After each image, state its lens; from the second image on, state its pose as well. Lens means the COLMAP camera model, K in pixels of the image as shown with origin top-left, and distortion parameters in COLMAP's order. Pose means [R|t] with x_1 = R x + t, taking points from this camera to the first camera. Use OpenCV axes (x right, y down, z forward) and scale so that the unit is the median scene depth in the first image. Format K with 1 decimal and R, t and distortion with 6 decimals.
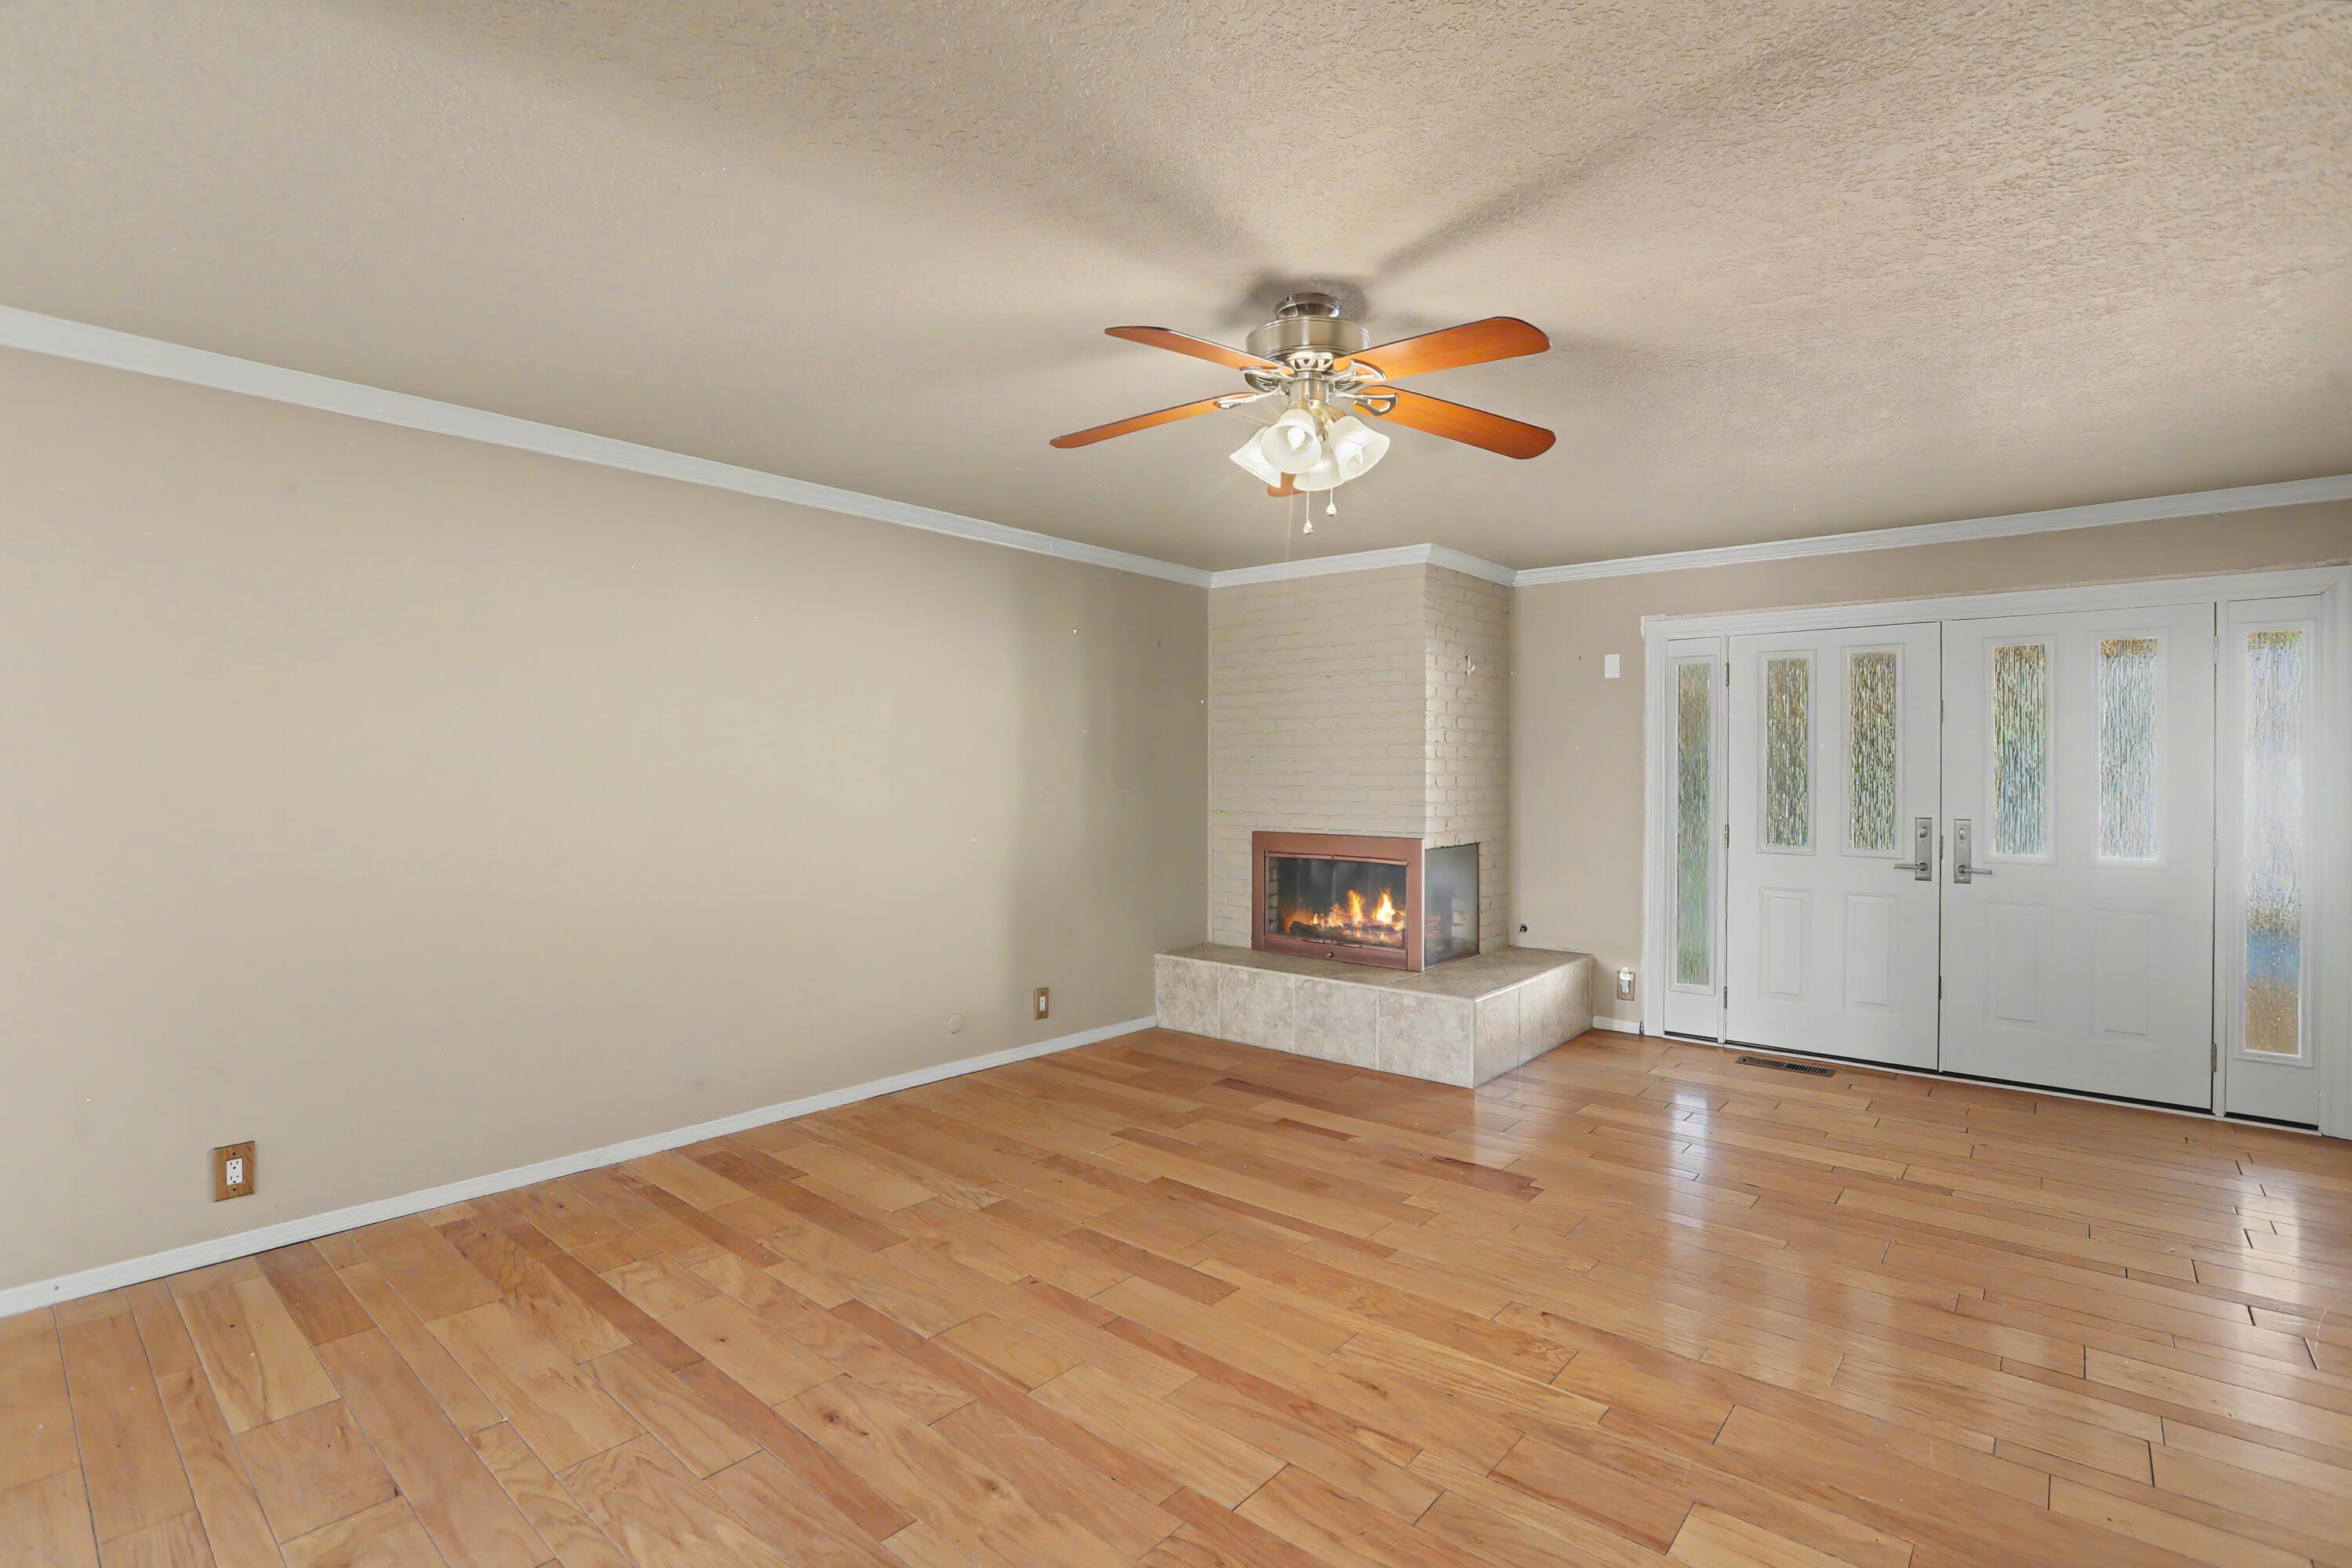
lens RADIAL K [[1088.4, 0, 1184.6], [0, 1088.4, 785.3], [0, 0, 1]] dist [-0.058795, 0.023050]
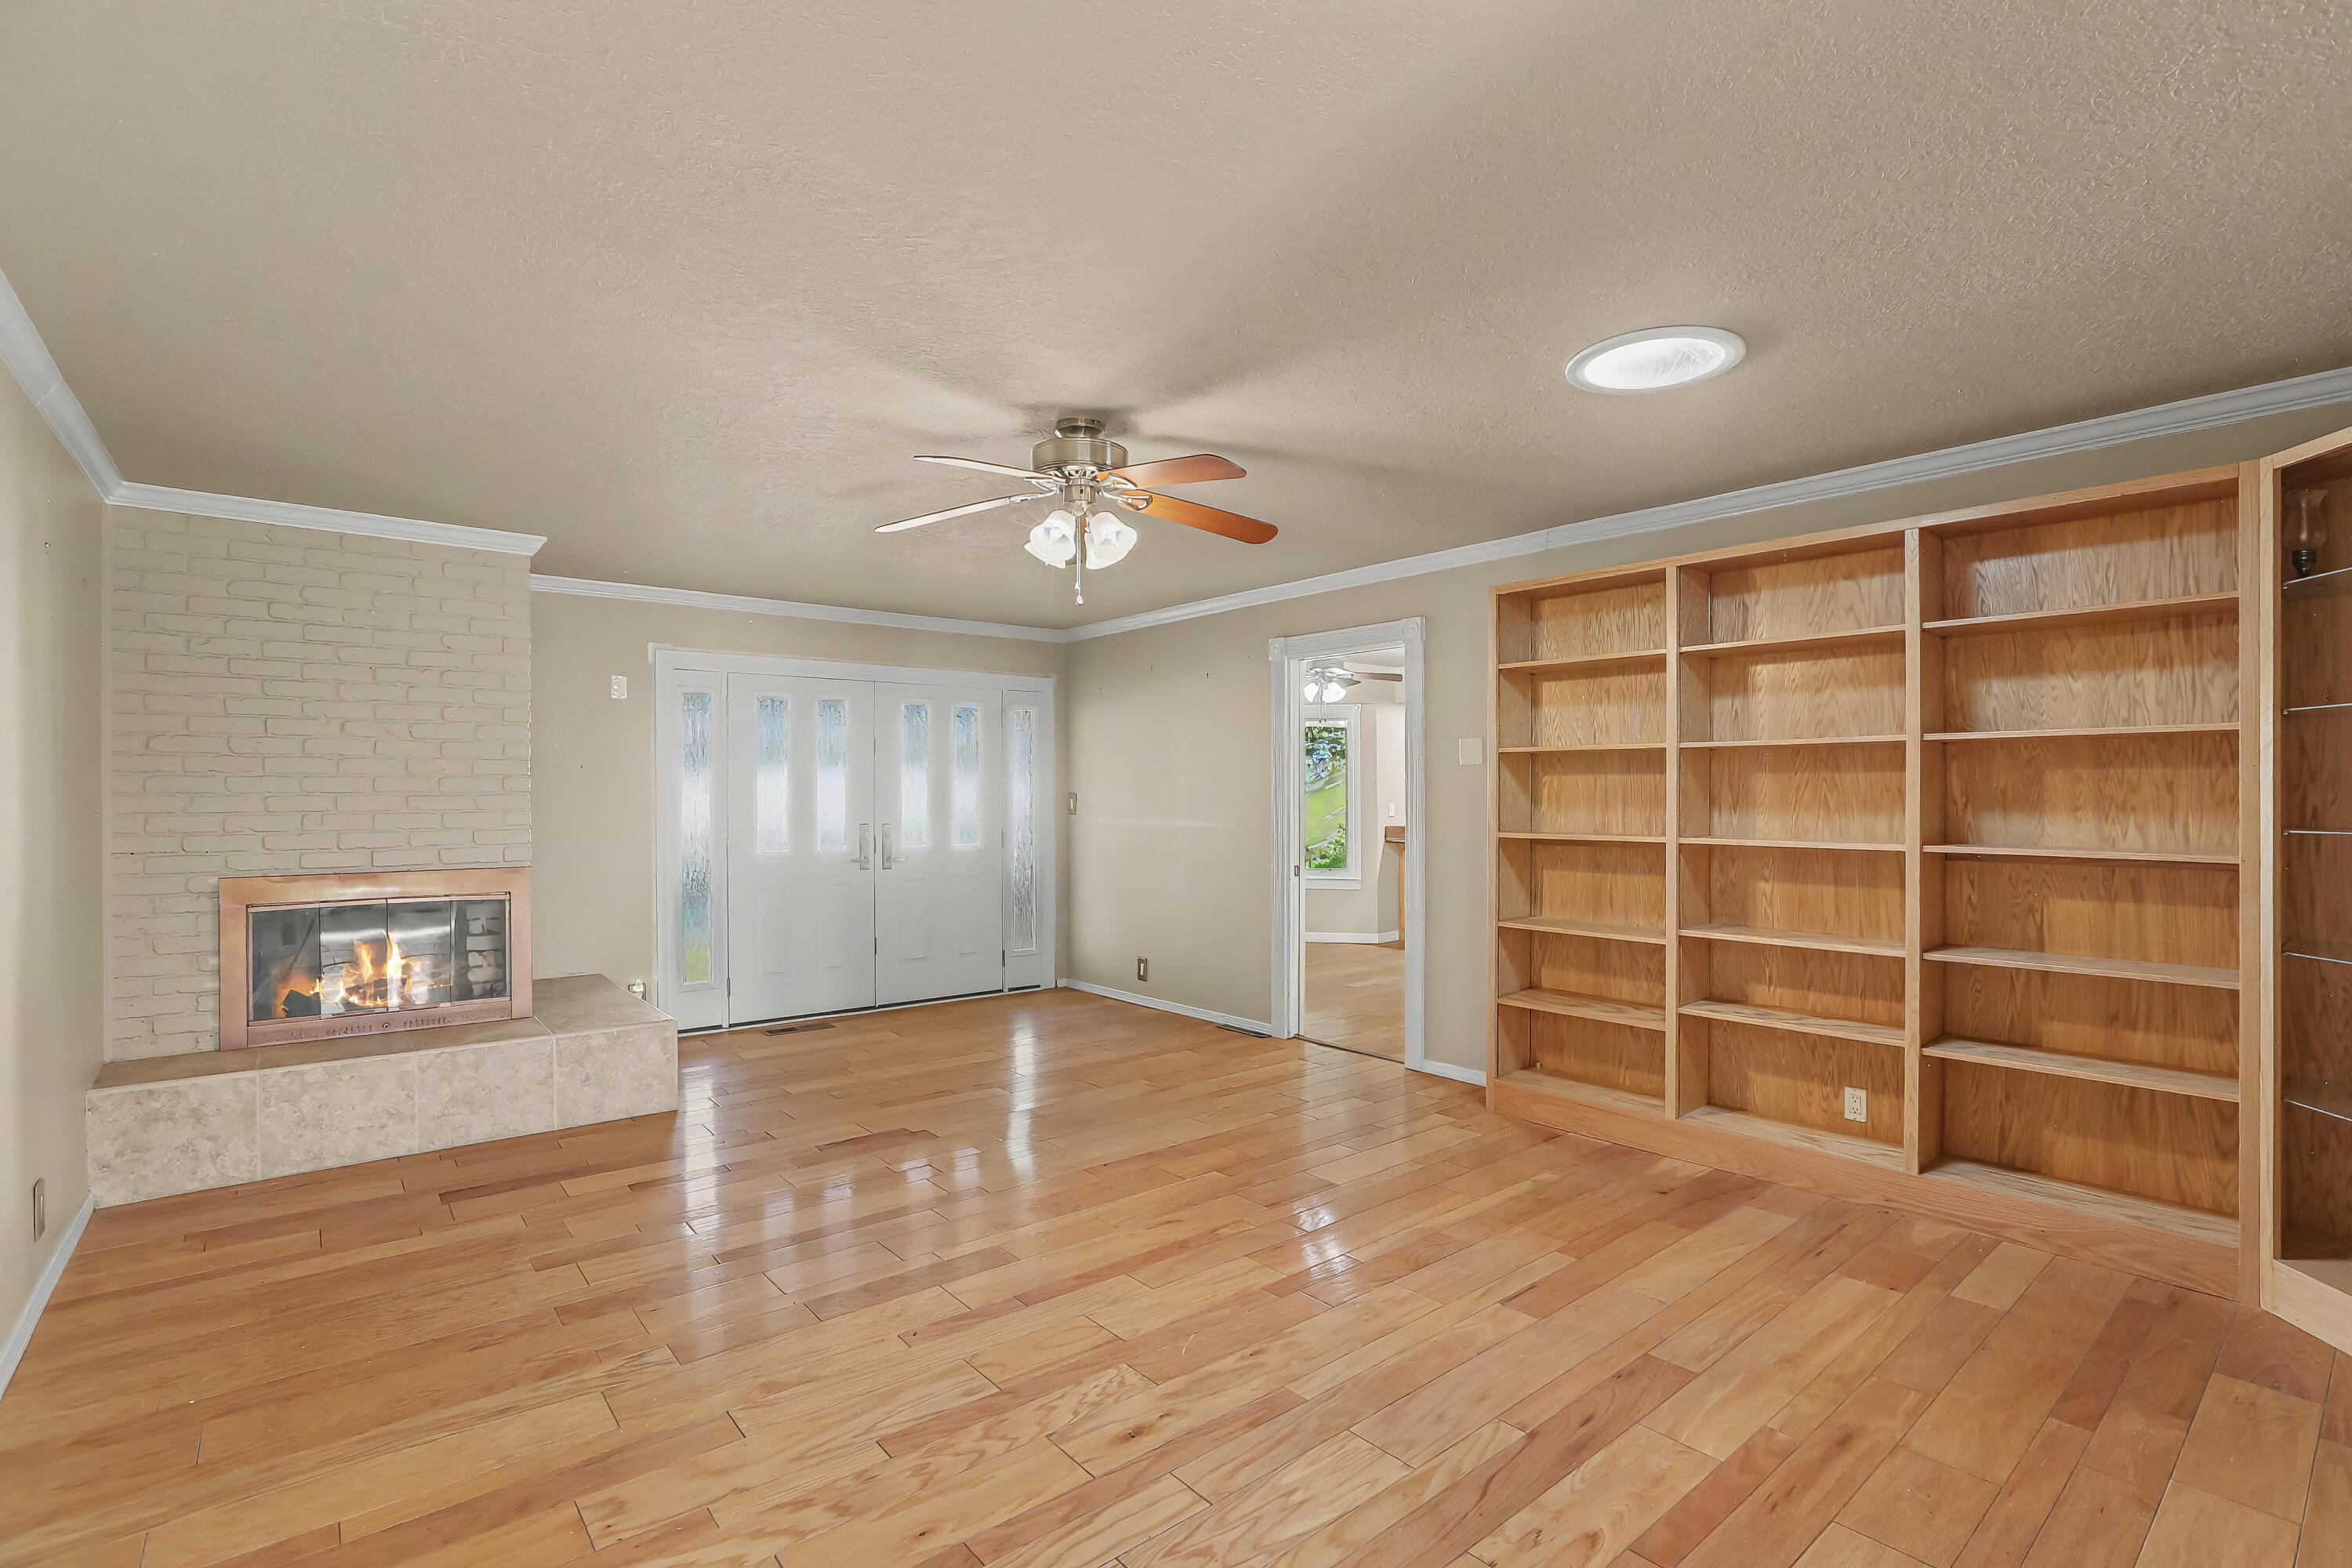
lens RADIAL K [[1088.4, 0, 1184.6], [0, 1088.4, 785.3], [0, 0, 1]] dist [-0.058795, 0.023050]
pose [[0.167666, 0.003071, 0.985839, -0.858232], [0.013056, 0.999901, -0.005335, -0.009378], [-0.985757, 0.013765, 0.167609, 0.501699]]
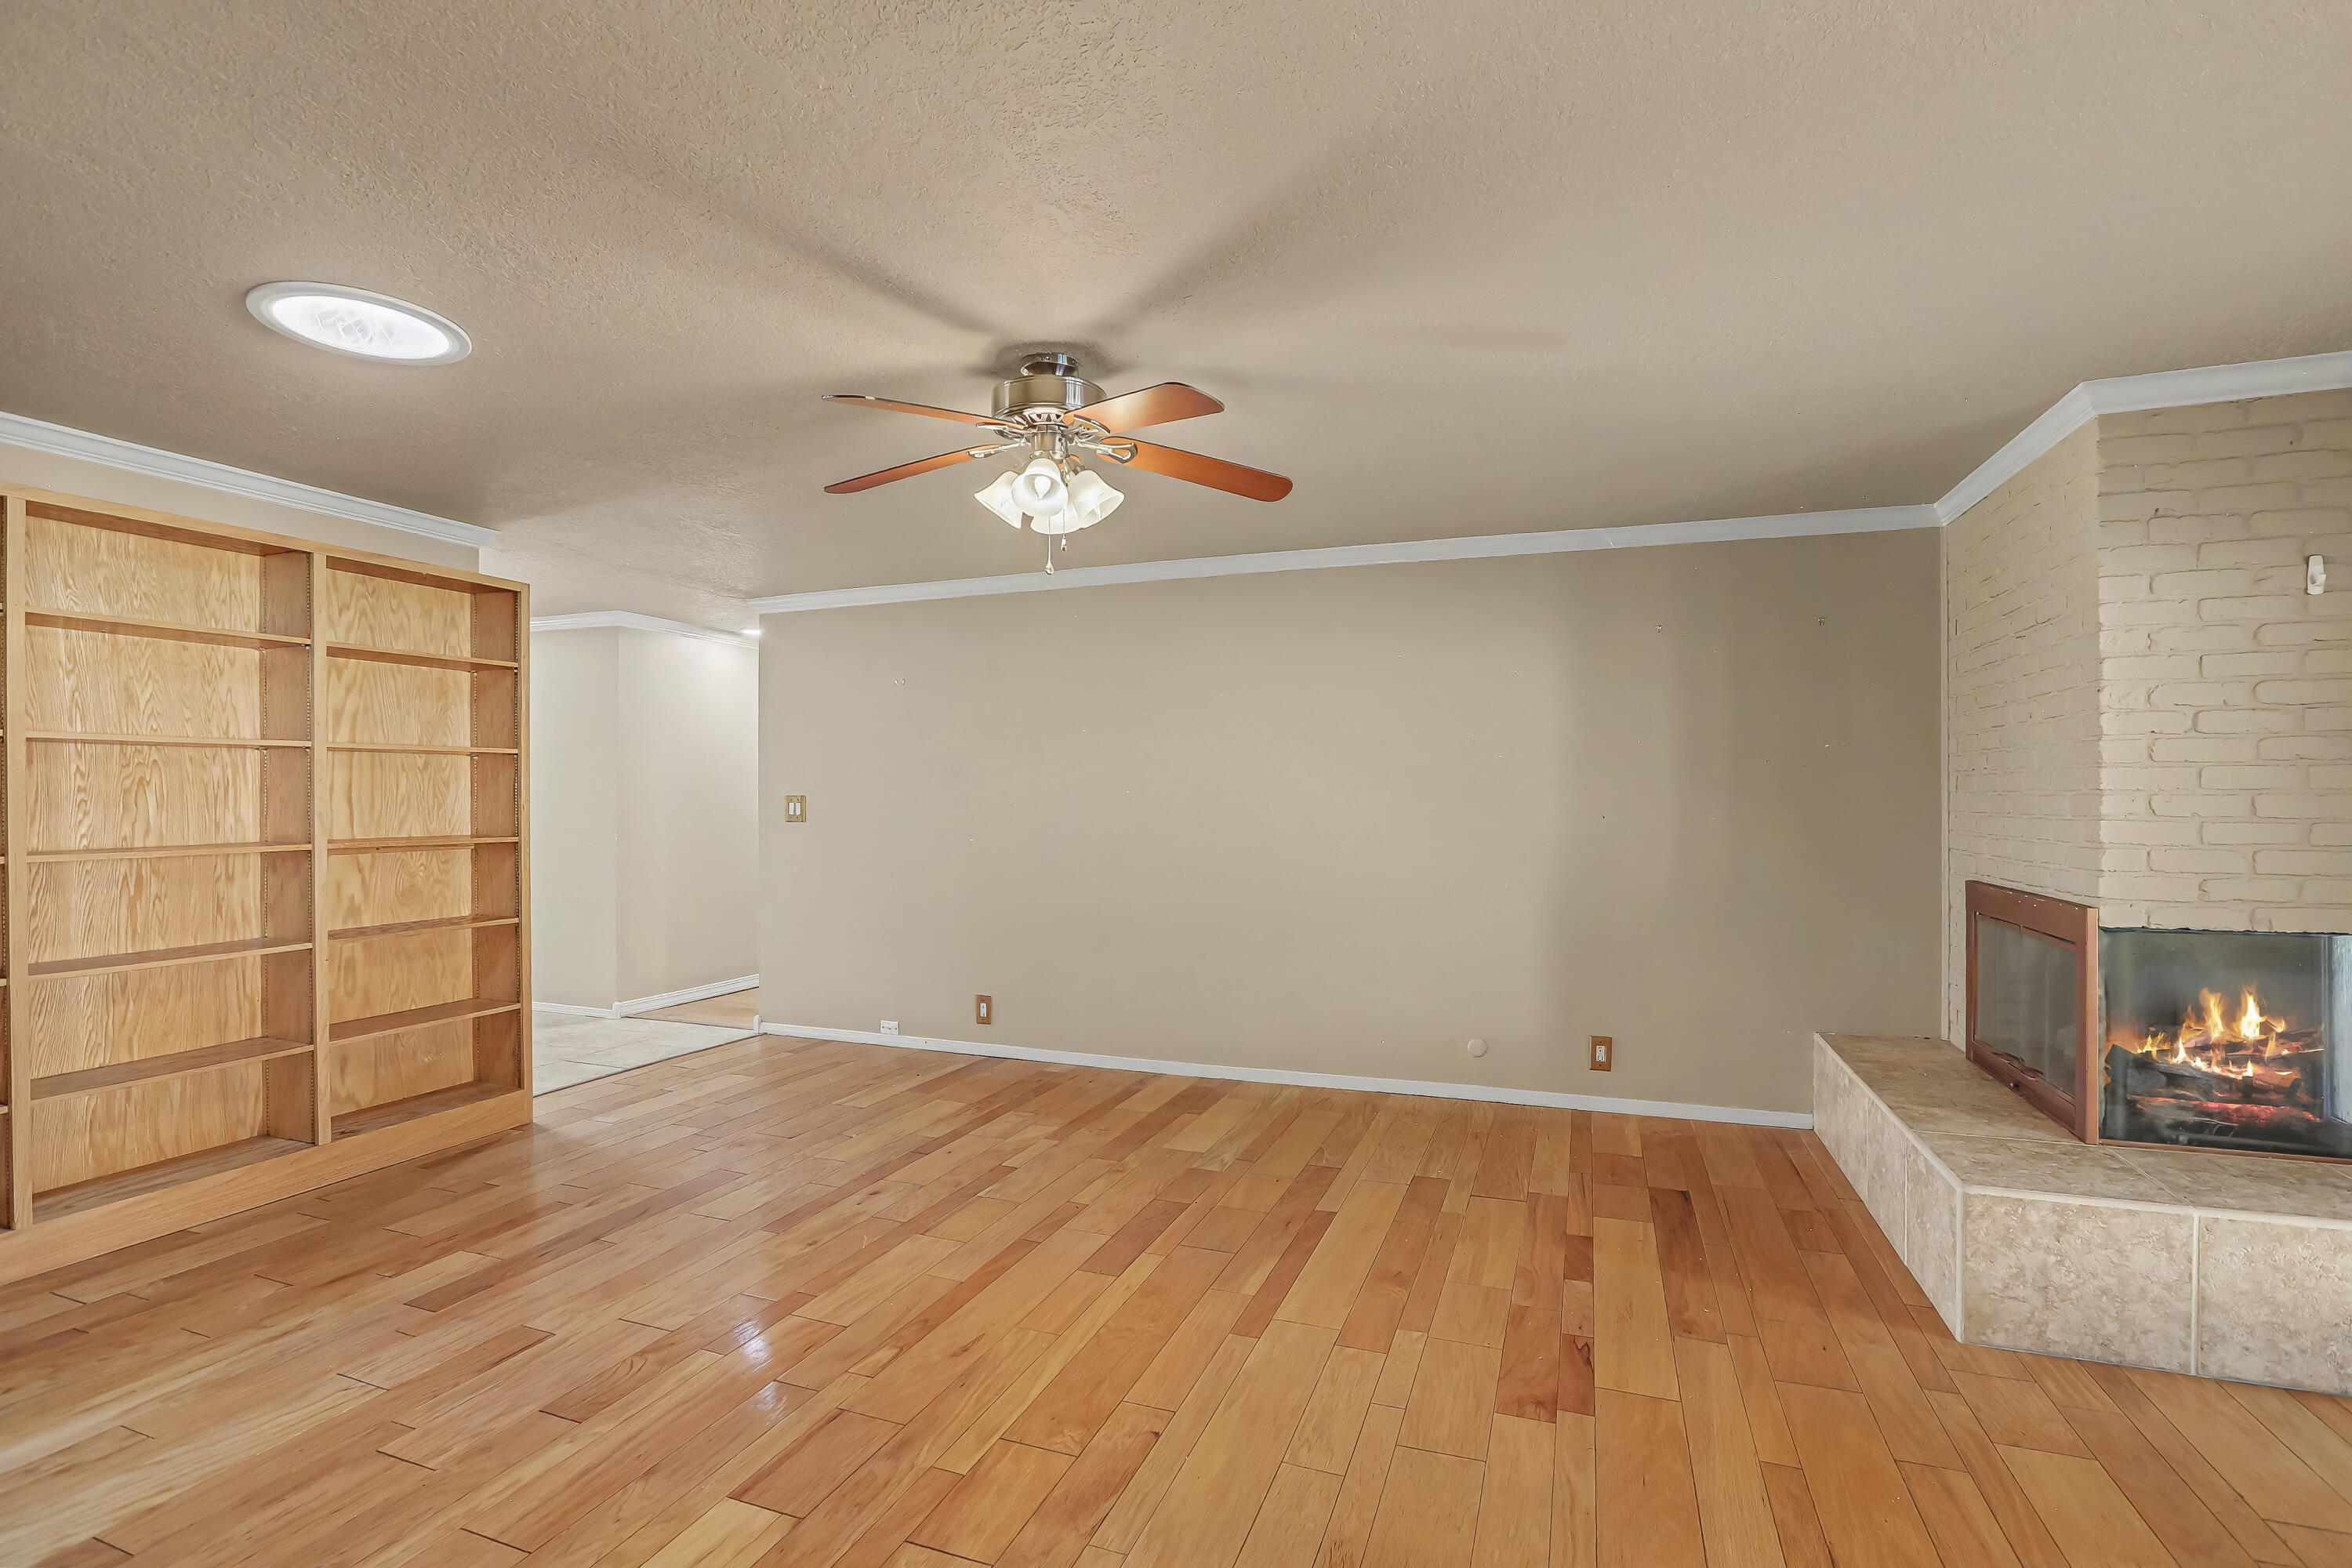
lens RADIAL K [[1085.3, 0, 1174.5], [0, 1085.3, 805.4], [0, 0, 1]] dist [-0.069853, 0.028911]
pose [[0.335392, 0.000408, -0.942079, 0.886020], [-0.006432, 0.999978, -0.001857, 0.001064], [0.942057, 0.006683, 0.335387, 0.572342]]
